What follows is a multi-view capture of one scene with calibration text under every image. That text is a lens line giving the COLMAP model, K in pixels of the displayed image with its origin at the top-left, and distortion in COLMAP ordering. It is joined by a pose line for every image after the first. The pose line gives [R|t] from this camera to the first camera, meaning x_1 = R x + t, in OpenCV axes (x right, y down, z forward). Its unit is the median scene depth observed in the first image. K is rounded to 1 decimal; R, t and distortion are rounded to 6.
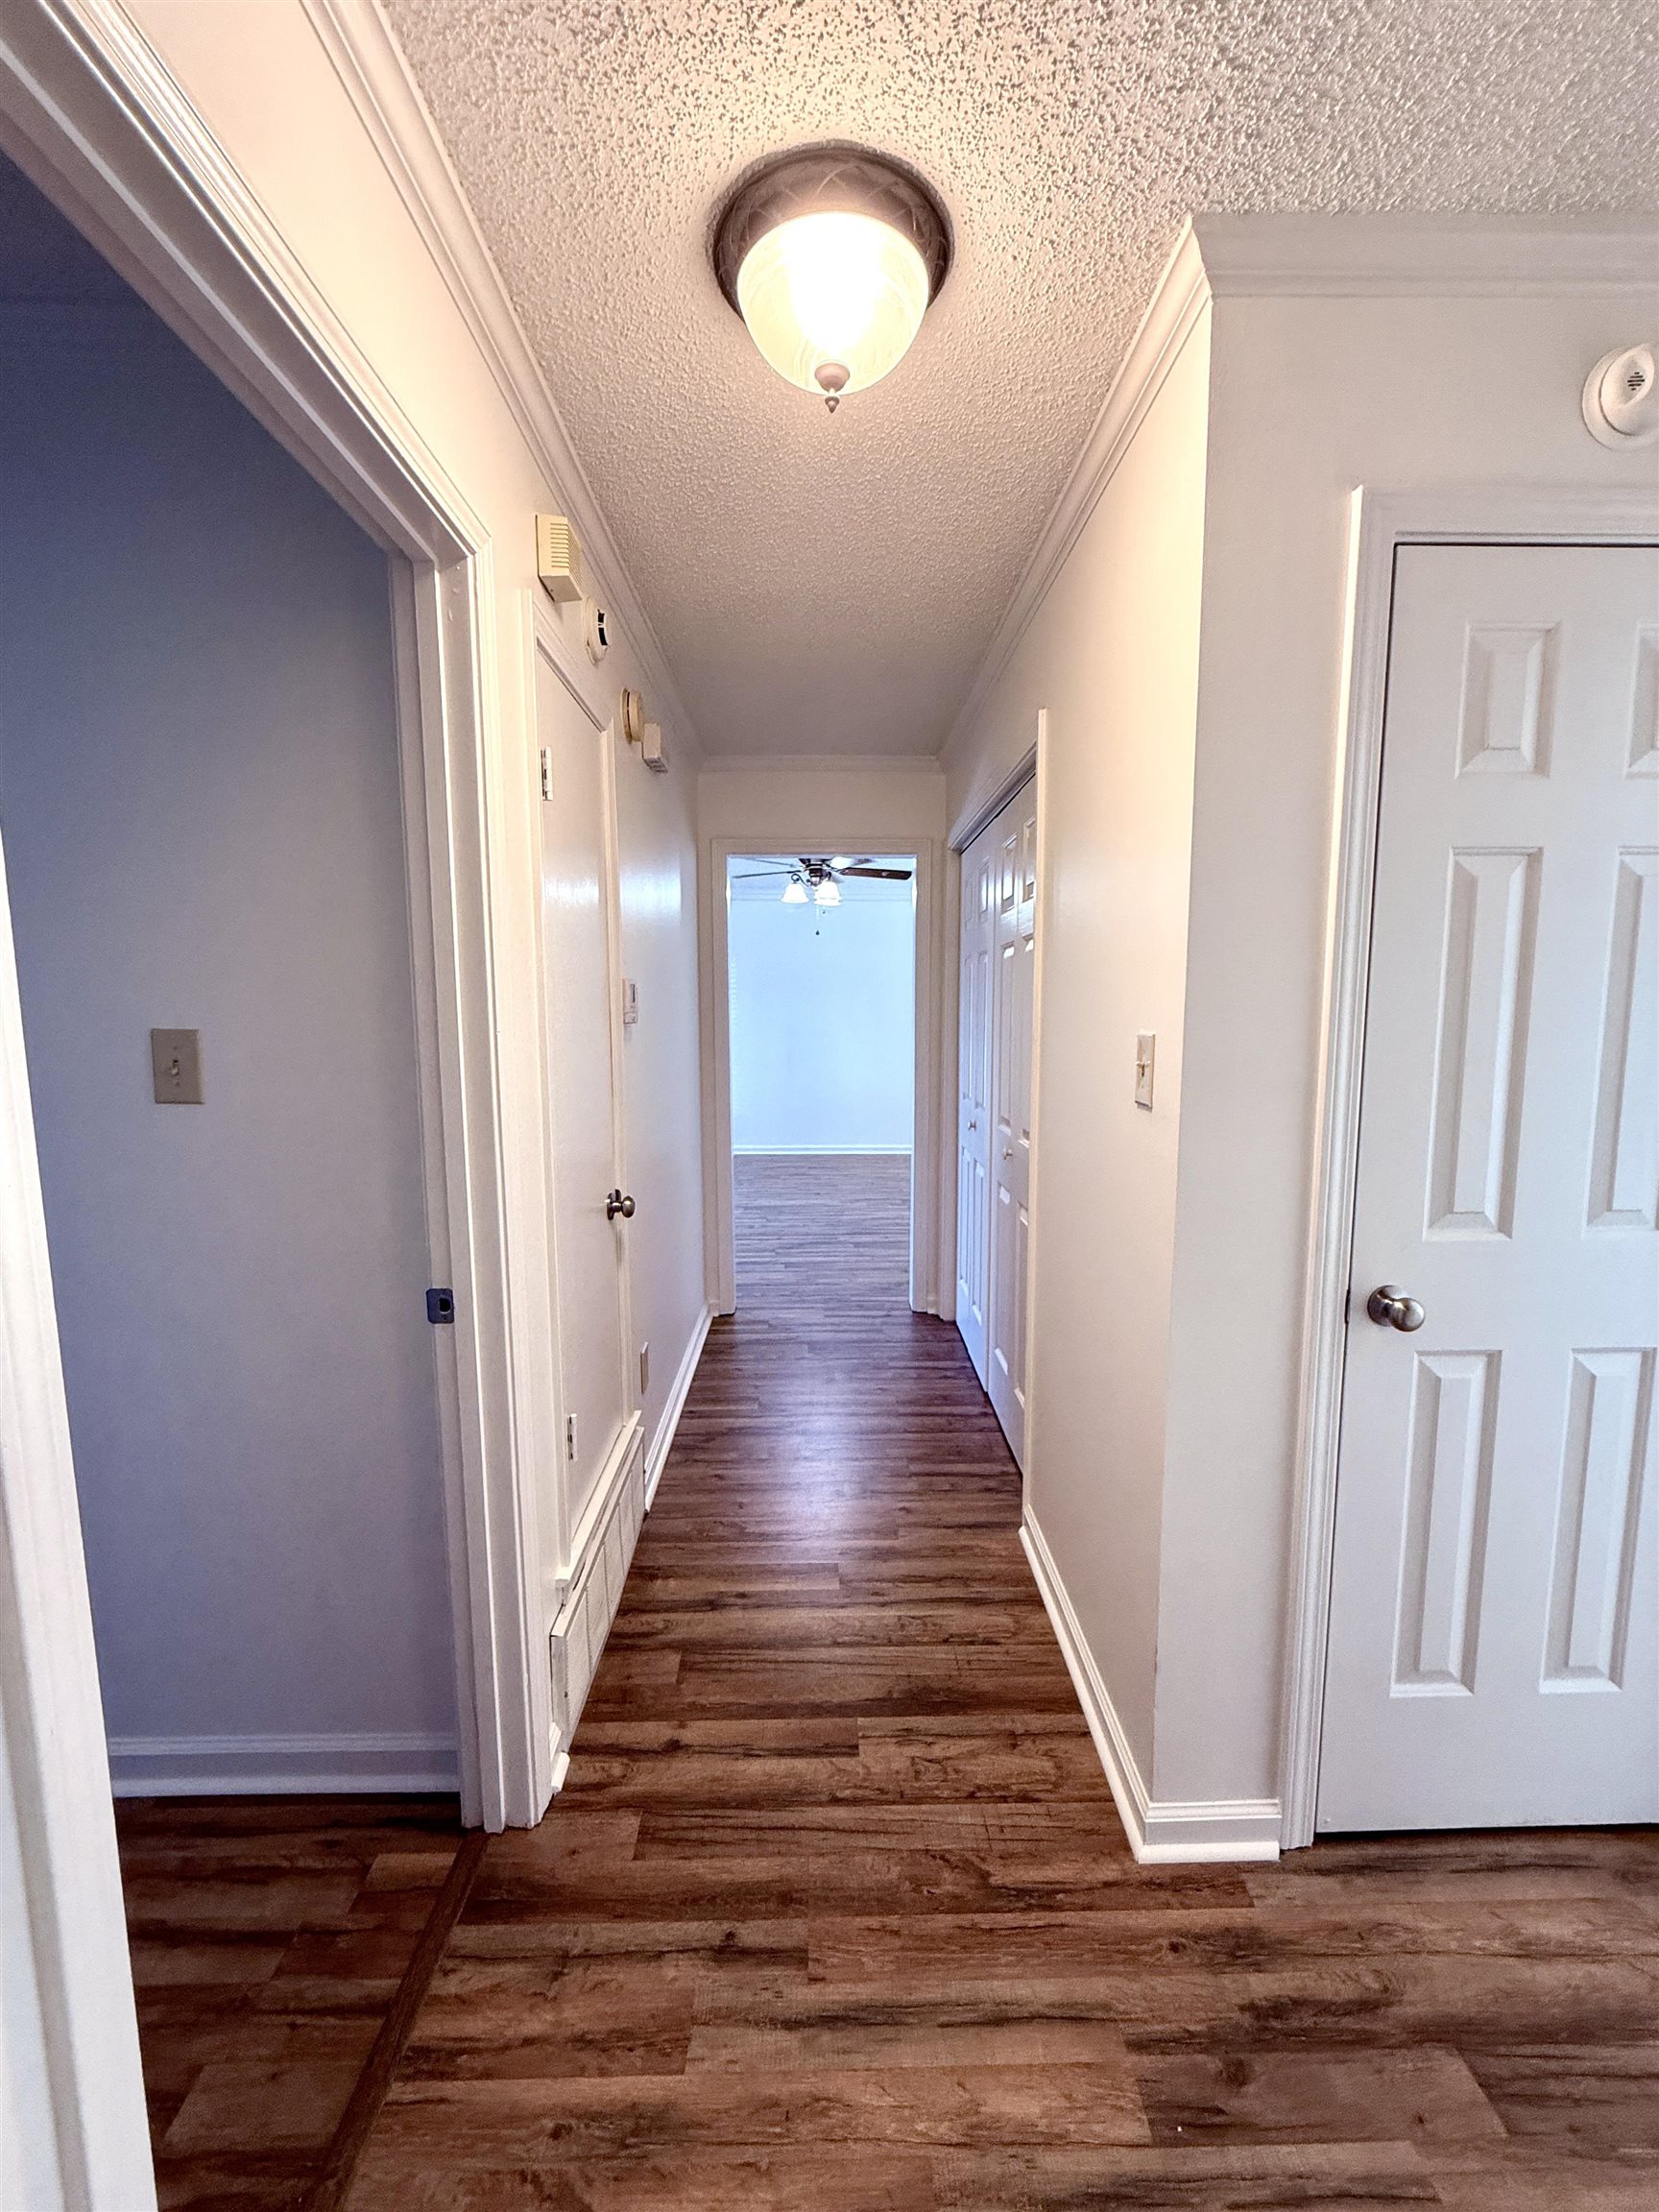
lens RADIAL K [[886.1, 0, 815.9], [0, 886.1, 1108.7], [0, 0, 1]] dist [0.000517, 0.000026]
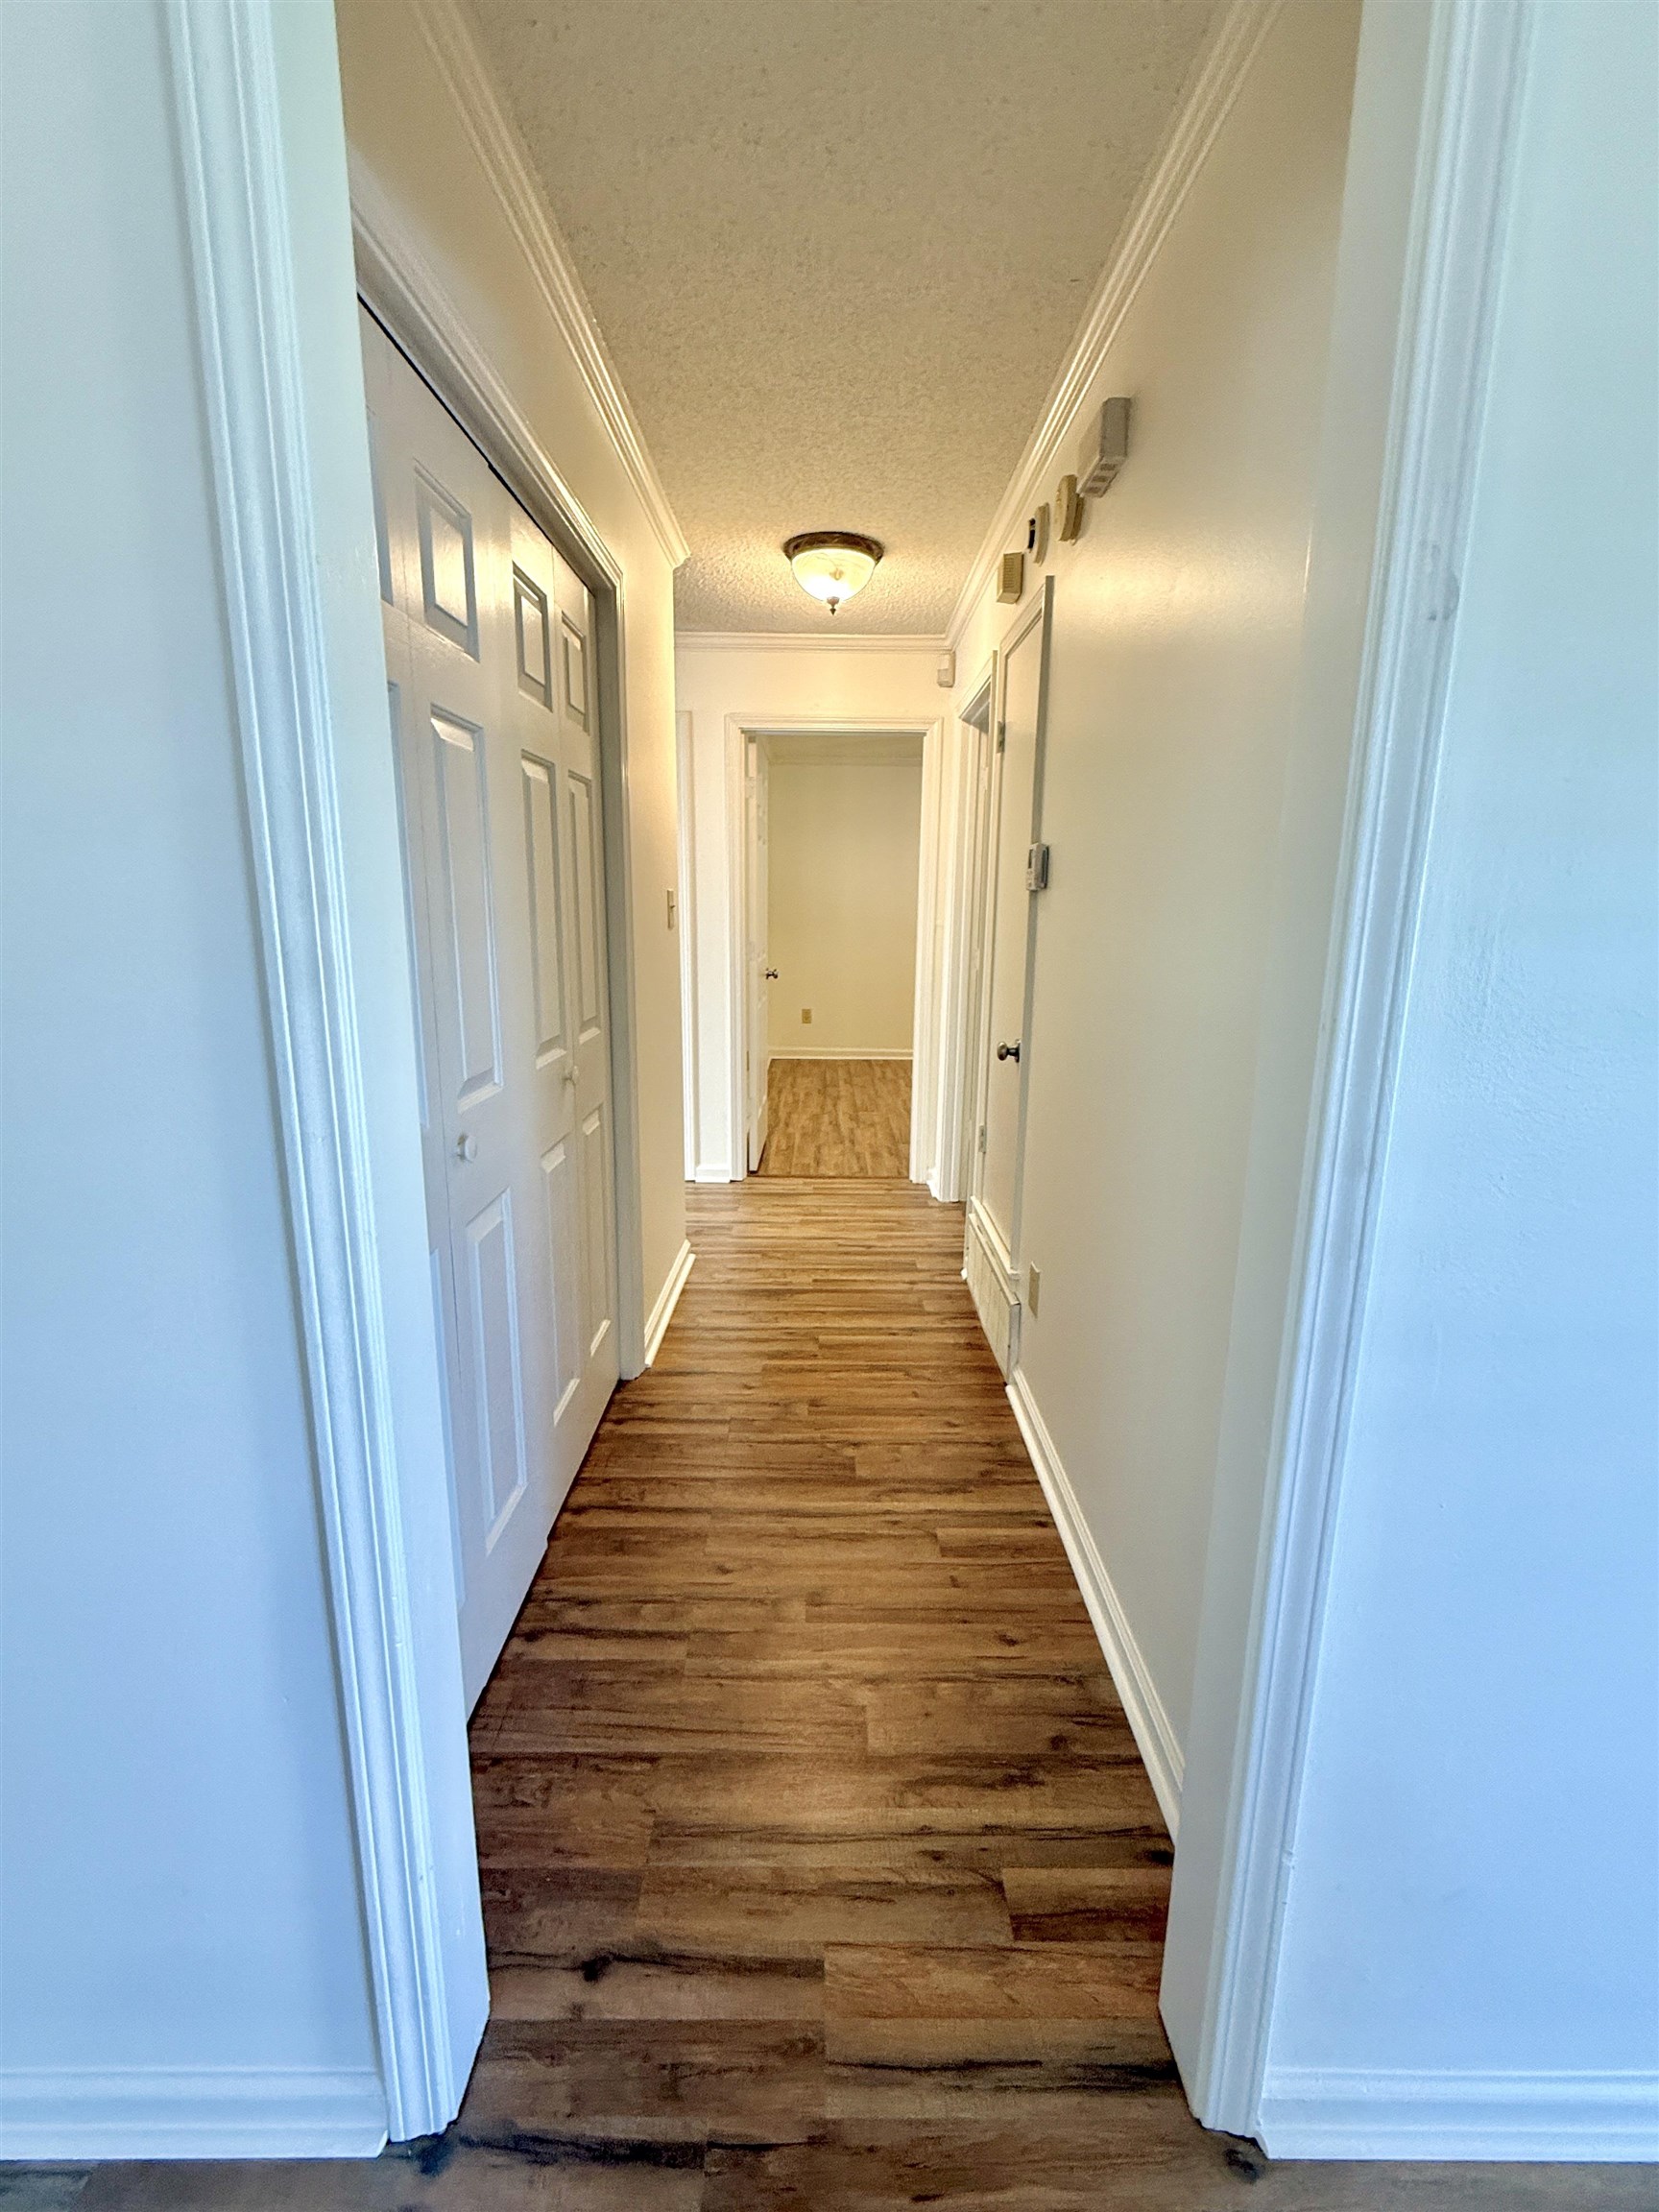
lens RADIAL K [[988.4, 0, 829.5], [0, 988.4, 1106.0], [0, 0, 1]] dist [-0.002159, -0.000420]
pose [[-0.999988, 0.003605, -0.003408, 0.014546], [0.002358, 0.949819, 0.312792, -0.234022], [0.004365, 0.312780, -0.949815, 2.351594]]
